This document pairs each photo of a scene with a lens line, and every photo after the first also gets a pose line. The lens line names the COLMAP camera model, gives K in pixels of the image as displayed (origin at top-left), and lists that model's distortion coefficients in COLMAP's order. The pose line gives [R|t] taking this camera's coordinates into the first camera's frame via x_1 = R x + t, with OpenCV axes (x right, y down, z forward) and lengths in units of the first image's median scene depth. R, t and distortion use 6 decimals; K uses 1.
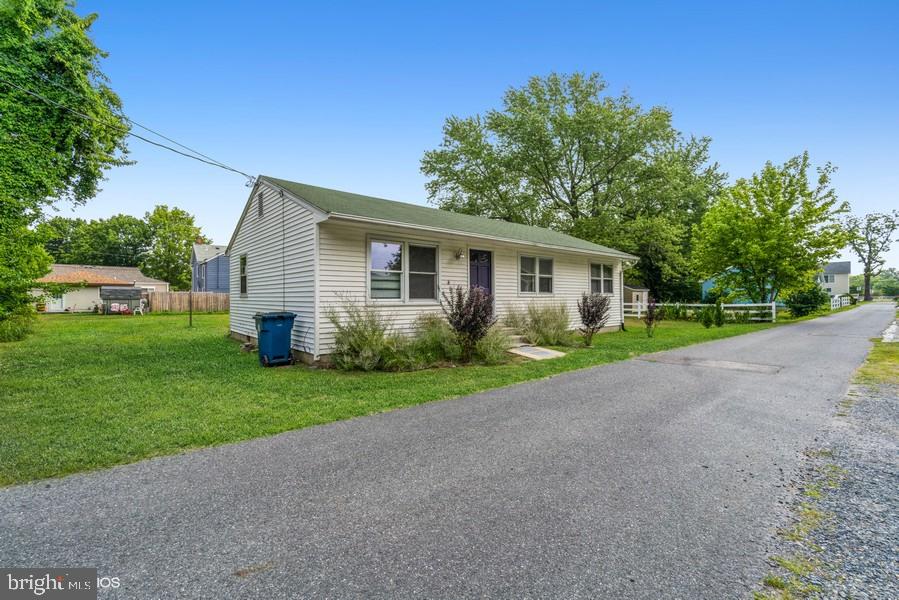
lens RADIAL K [[383.8, 0, 445.8], [0, 383.8, 295.1], [0, 0, 1]] dist [-0.004032, -0.000084]
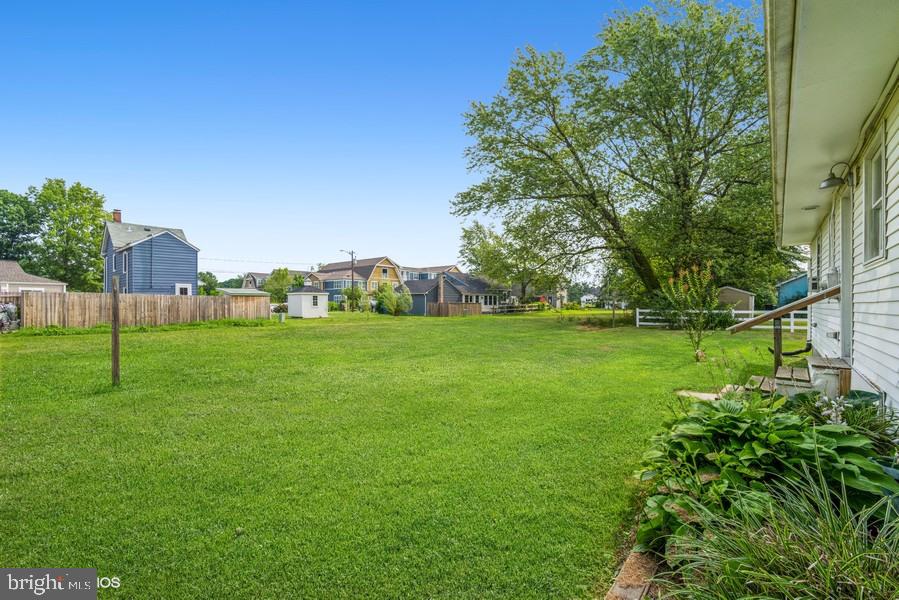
lens RADIAL K [[383.8, 0, 451.4], [0, 383.8, 304.0], [0, 0, 1]] dist [-0.004032, -0.000084]
pose [[0.987652, 0.000006, 0.156666, -0.191146], [-0.000712, 0.999990, 0.004453, 0.004671], [-0.156665, -0.004509, 0.987642, 0.278645]]
